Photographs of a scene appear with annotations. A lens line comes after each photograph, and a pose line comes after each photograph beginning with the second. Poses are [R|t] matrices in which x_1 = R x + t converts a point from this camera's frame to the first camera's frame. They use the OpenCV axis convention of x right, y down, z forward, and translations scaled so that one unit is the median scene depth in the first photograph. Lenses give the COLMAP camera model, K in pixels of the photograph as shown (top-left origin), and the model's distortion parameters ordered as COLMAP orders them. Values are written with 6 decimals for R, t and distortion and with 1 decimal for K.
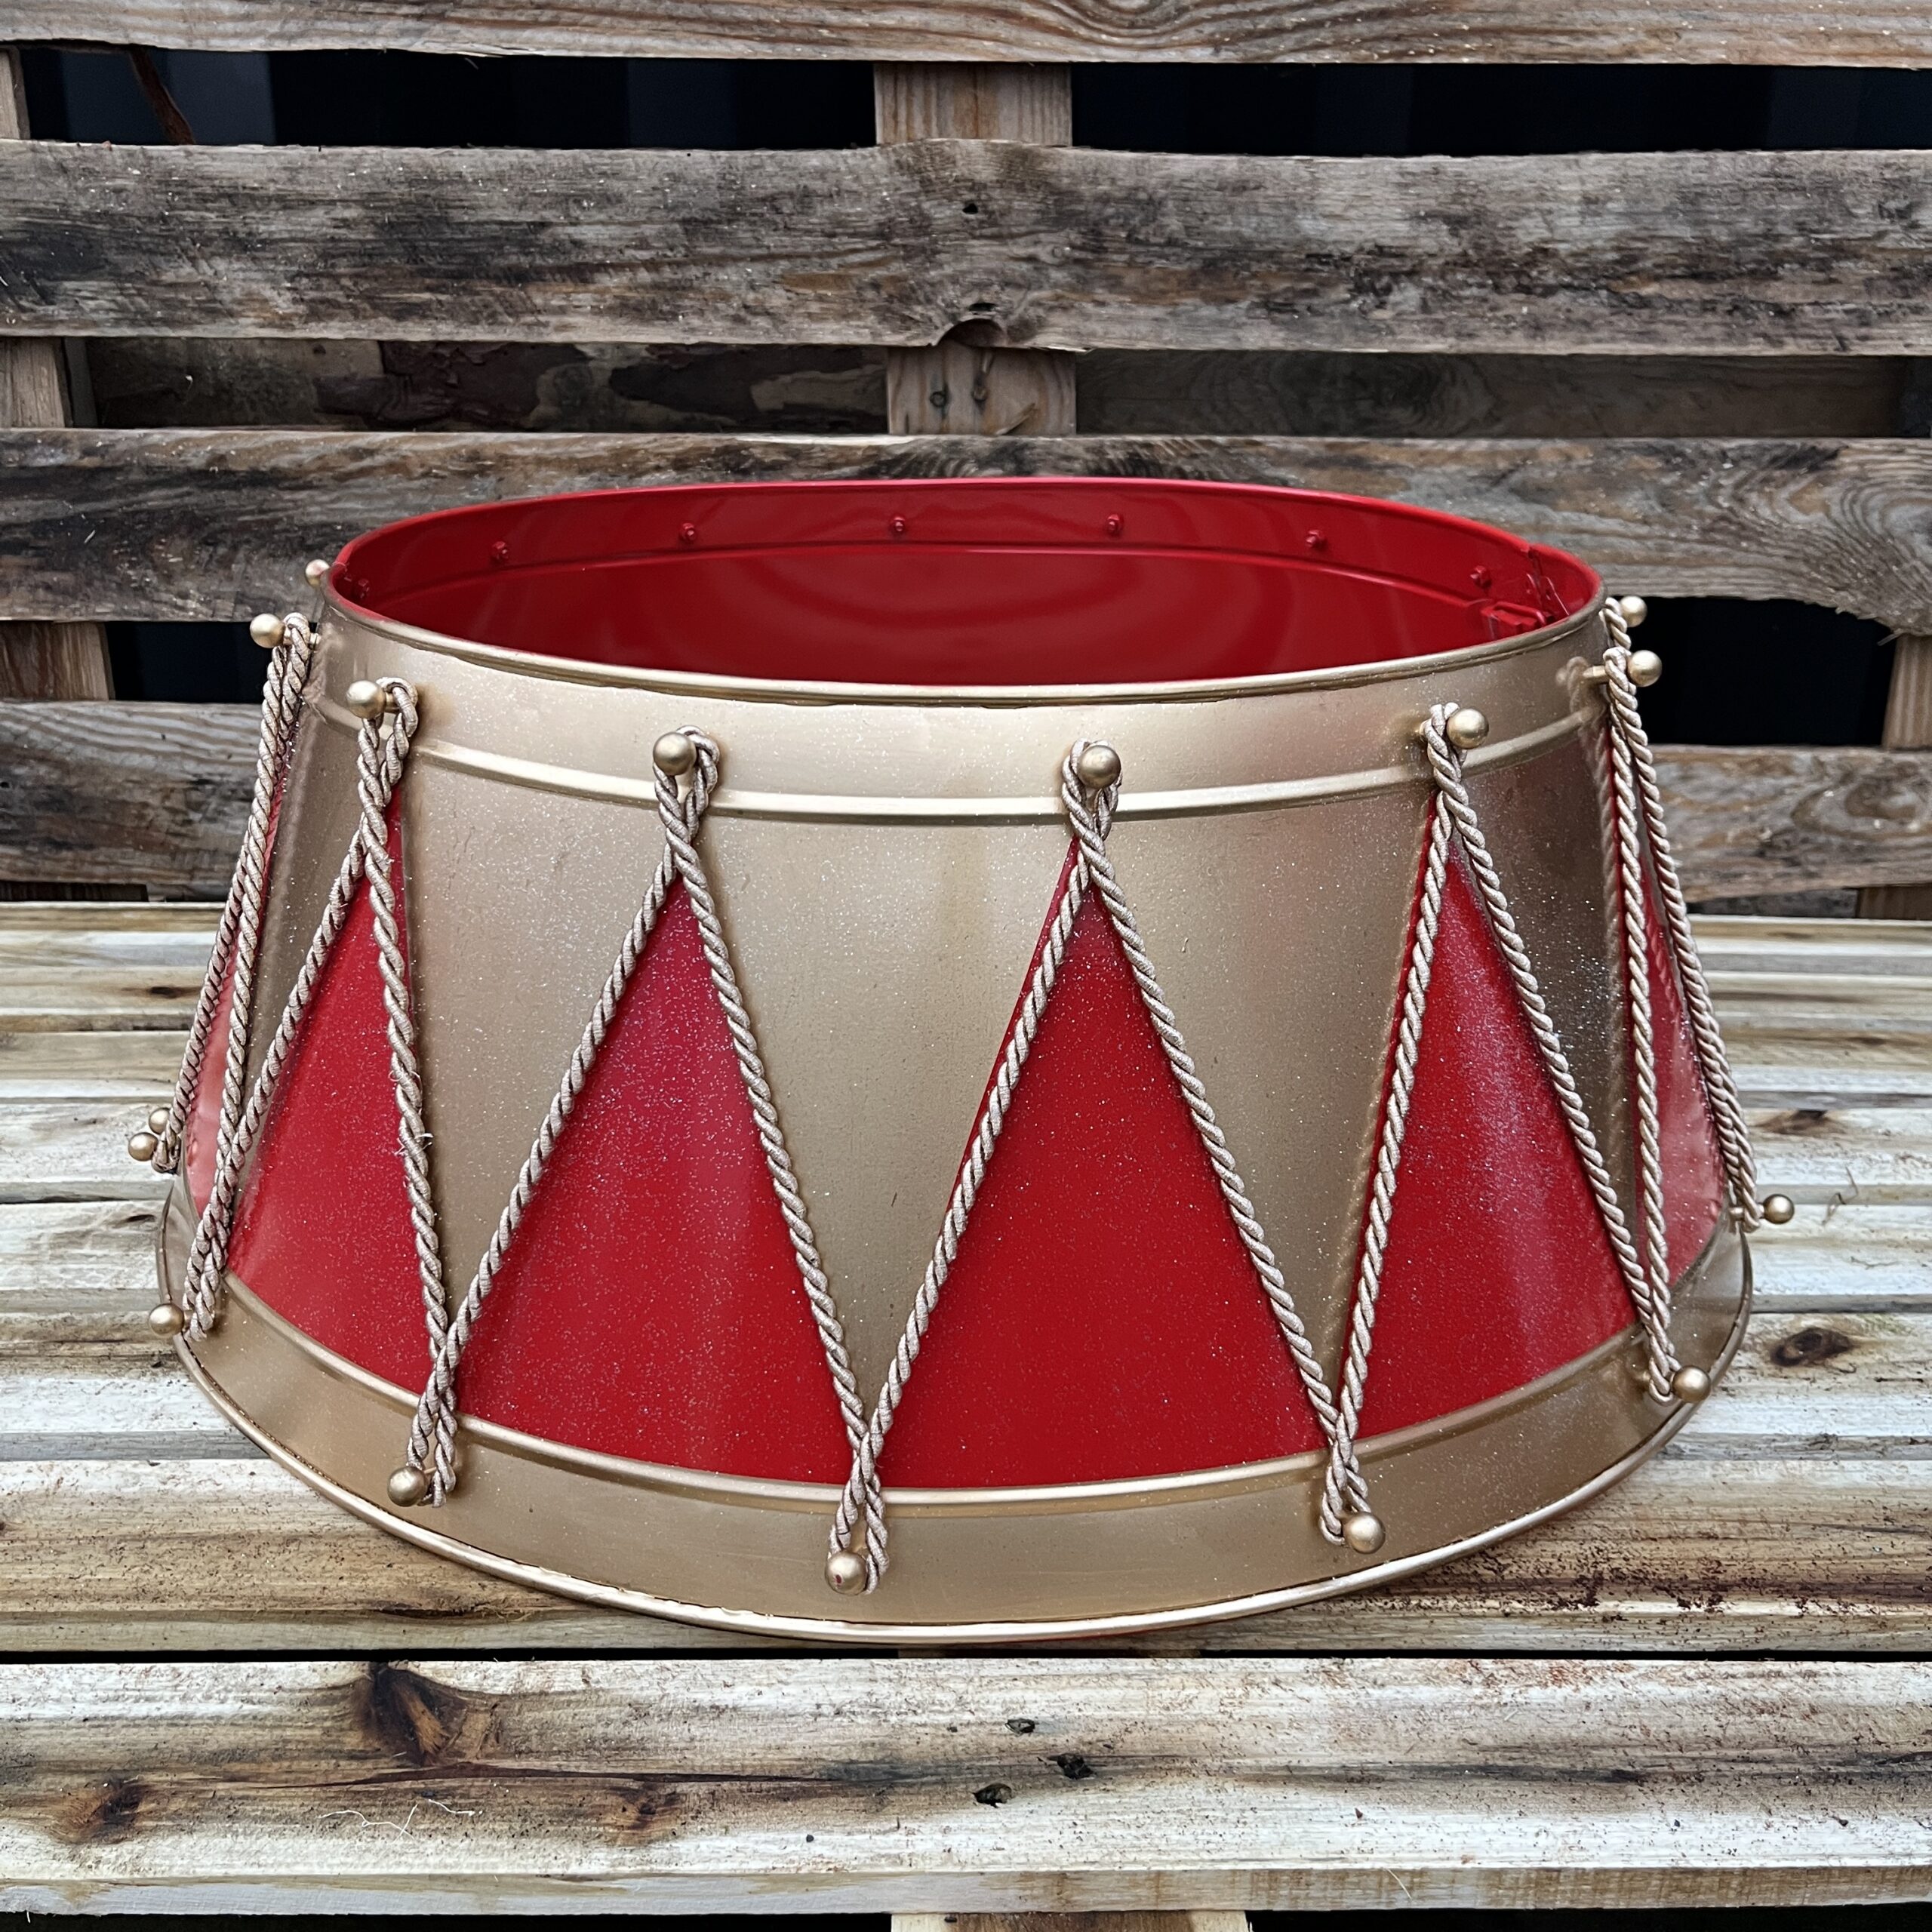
lens RADIAL K [[1967.4, 0, 960.7], [0, 1967.4, 978.4], [0, 0, 1]] dist [0.018627, 0.000000]
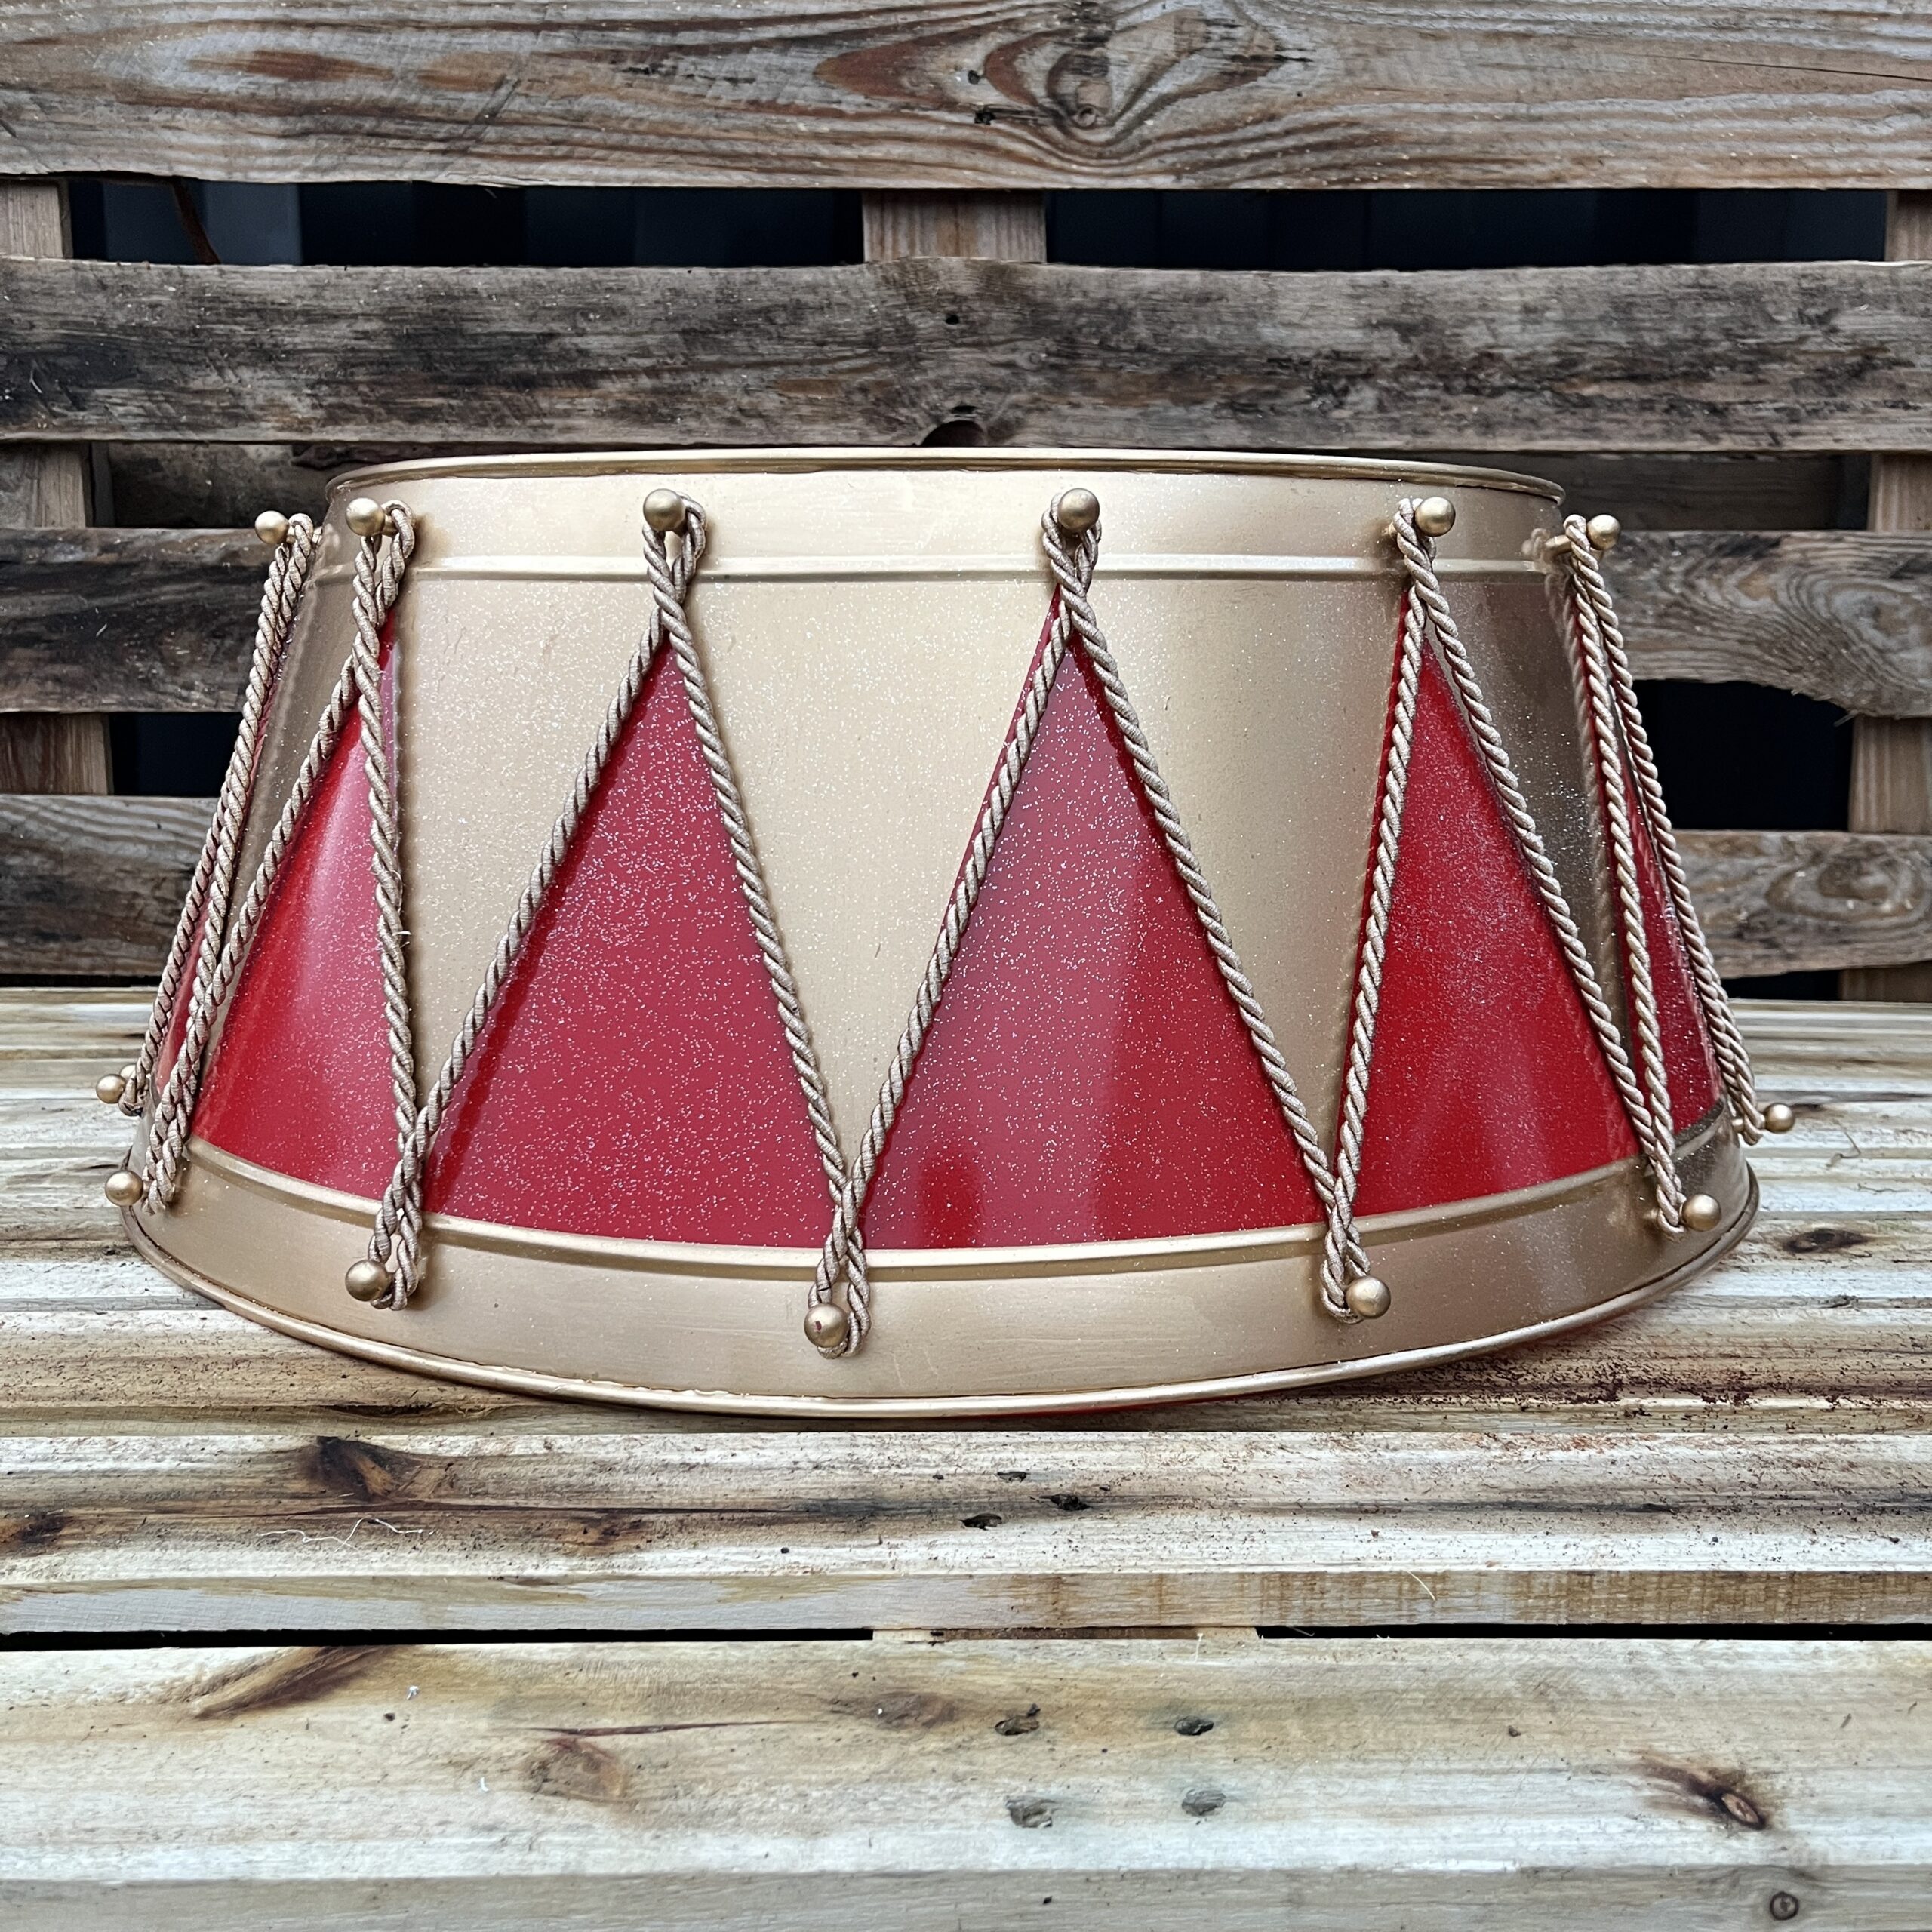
lens RADIAL K [[1967.4, 0, 963.0], [0, 1967.4, 973.2], [0, 0, 1]] dist [0.018627, 0.000000]
pose [[0.999956, -0.004398, 0.008283, 0.000381], [0.005885, 0.981960, -0.188997, 0.158745], [-0.007302, 0.189038, 0.981943, 0.017457]]
